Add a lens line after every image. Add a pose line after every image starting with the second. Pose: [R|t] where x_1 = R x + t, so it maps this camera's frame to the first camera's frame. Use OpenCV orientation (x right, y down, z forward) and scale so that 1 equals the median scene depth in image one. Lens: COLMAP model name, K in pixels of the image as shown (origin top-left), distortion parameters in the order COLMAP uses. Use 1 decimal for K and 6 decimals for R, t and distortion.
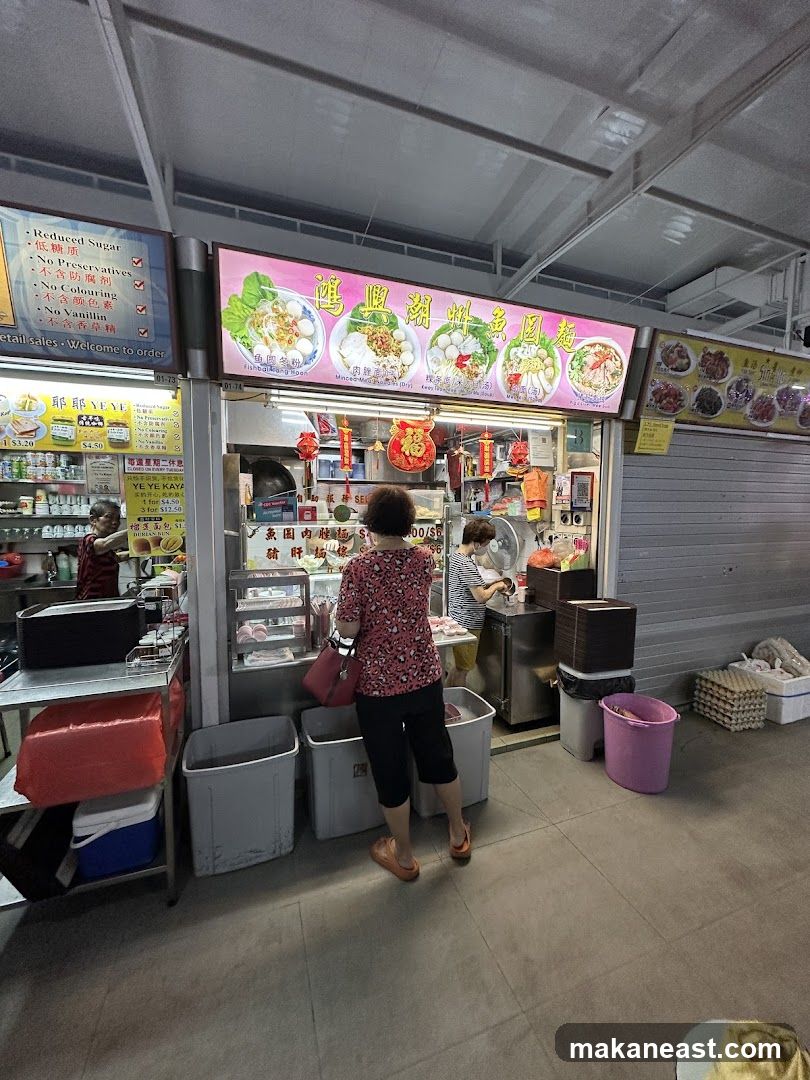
lens RADIAL K [[424.6, 0, 407.0], [0, 424.6, 537.5], [0, 0, 1]] dist [-0.001558, 0.000028]
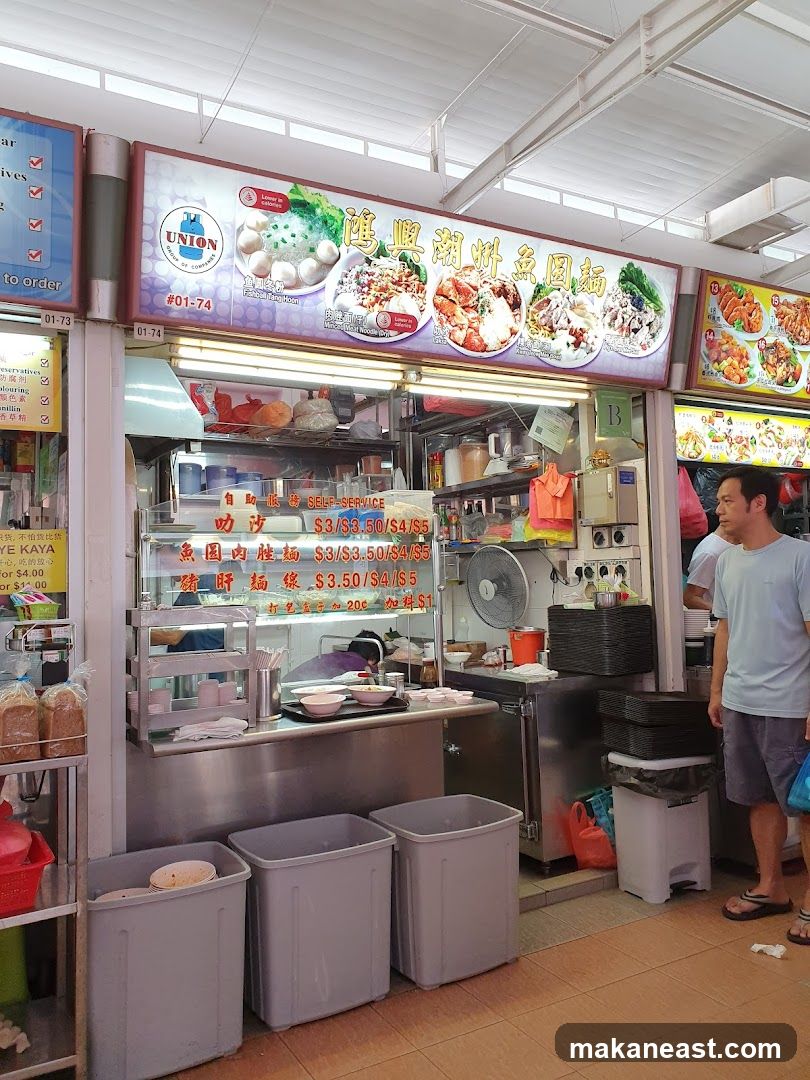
lens RADIAL K [[869.8, 0, 405.0], [0, 869.8, 540.0], [0, 0, 1]] dist [0.079745, -0.183127]
pose [[0.983721, -0.022287, 0.178314, -0.231088], [0.044288, 0.991740, -0.120372, 0.149905], [-0.174158, 0.126309, 0.976583, -0.374097]]
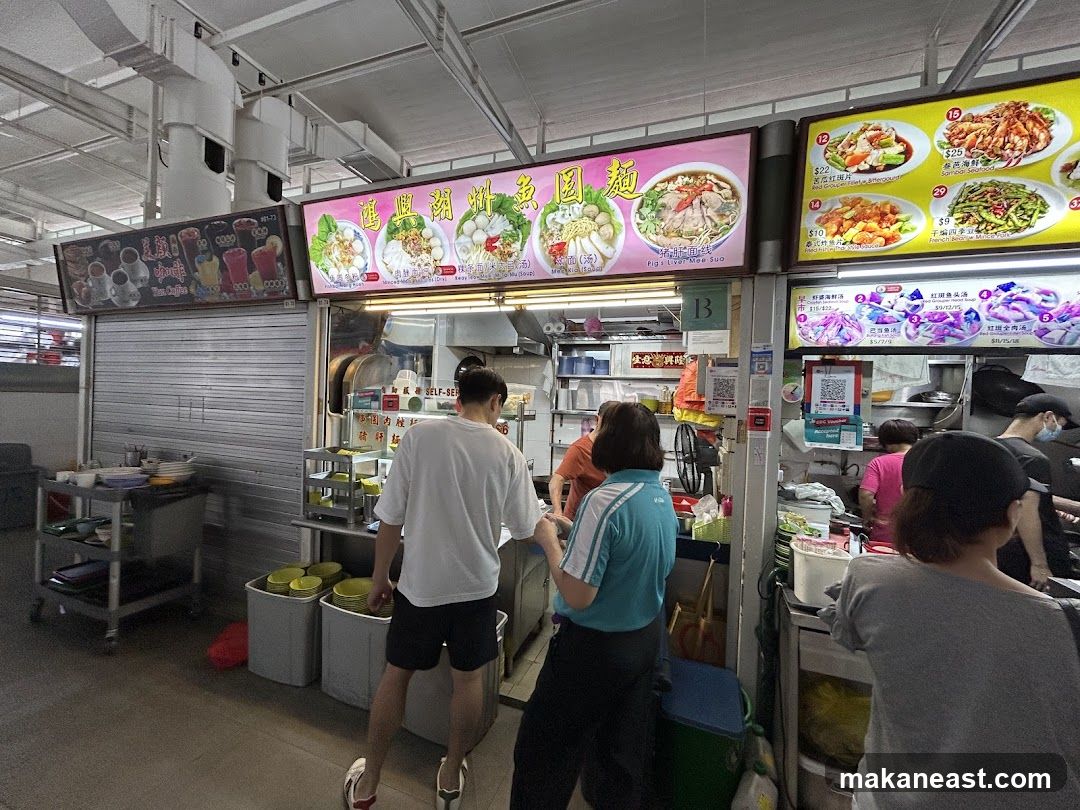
lens RADIAL K [[424.6, 0, 536.9], [0, 424.6, 402.8], [0, 0, 1]] dist [-0.001558, 0.000028]
pose [[0.763450, 0.030228, -0.645159, 0.826046], [-0.084013, 0.995065, -0.052794, -0.033027], [0.640380, 0.094507, 0.762222, 0.403569]]
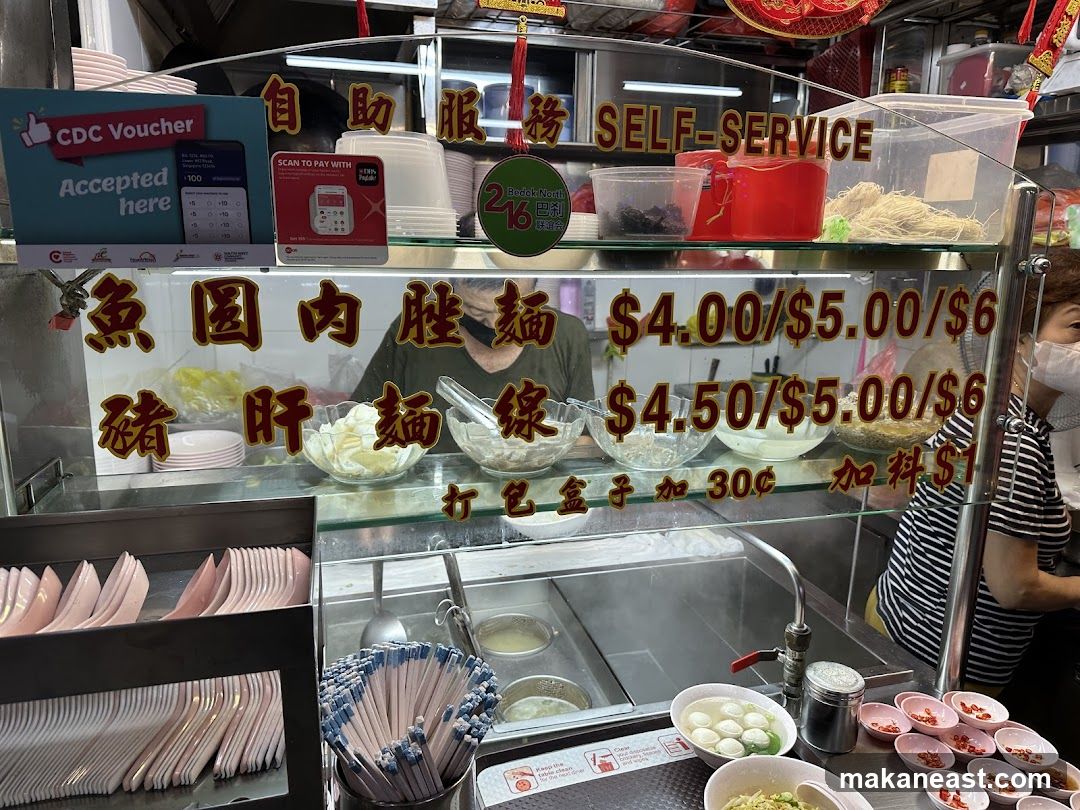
lens RADIAL K [[798.1, 0, 545.7], [0, 798.1, 406.2], [0, 0, 1]] dist [0.018636, -0.001946]
pose [[0.995666, 0.027207, -0.088938, -0.118792], [-0.015872, 0.991935, 0.125752, -0.015644], [0.091642, -0.123796, 0.988067, 0.694847]]
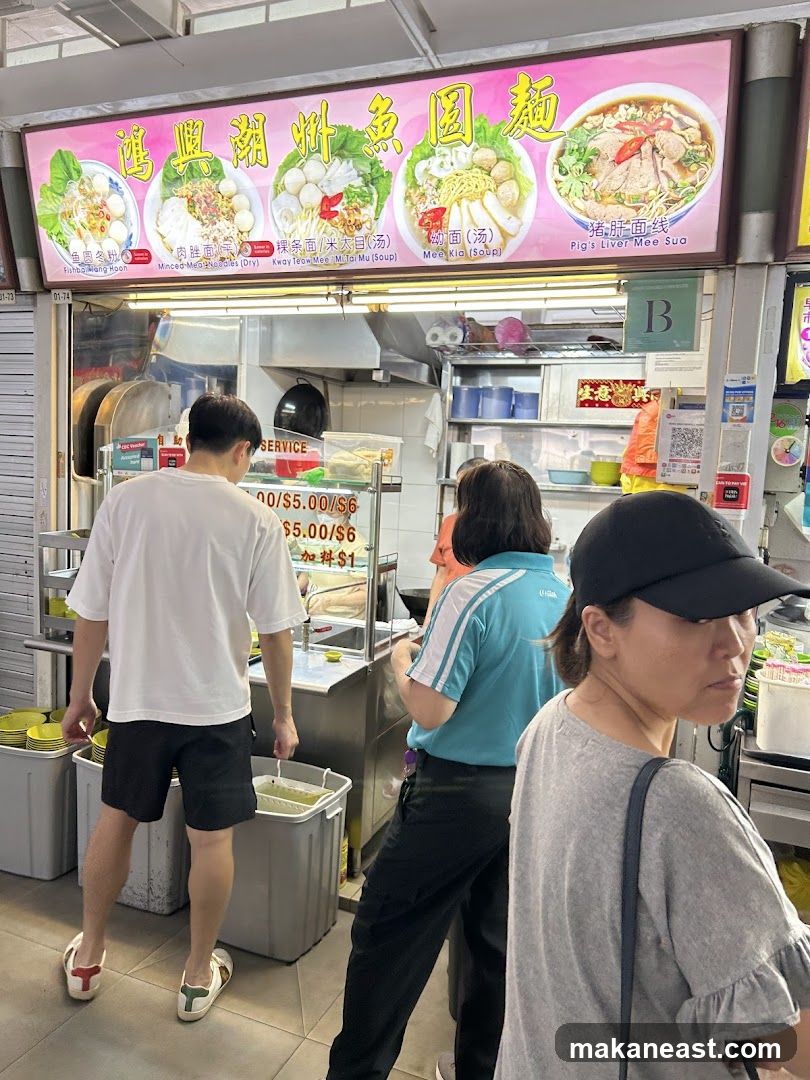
lens RADIAL K [[798.1, 0, 406.8], [0, 798.1, 544.1], [0, 0, 1]] dist [0.018636, -0.001946]
pose [[0.742400, 0.102447, -0.662078, 0.998682], [-0.098426, 0.994194, 0.043470, -0.017446], [0.662687, 0.032894, 0.748174, 0.274753]]
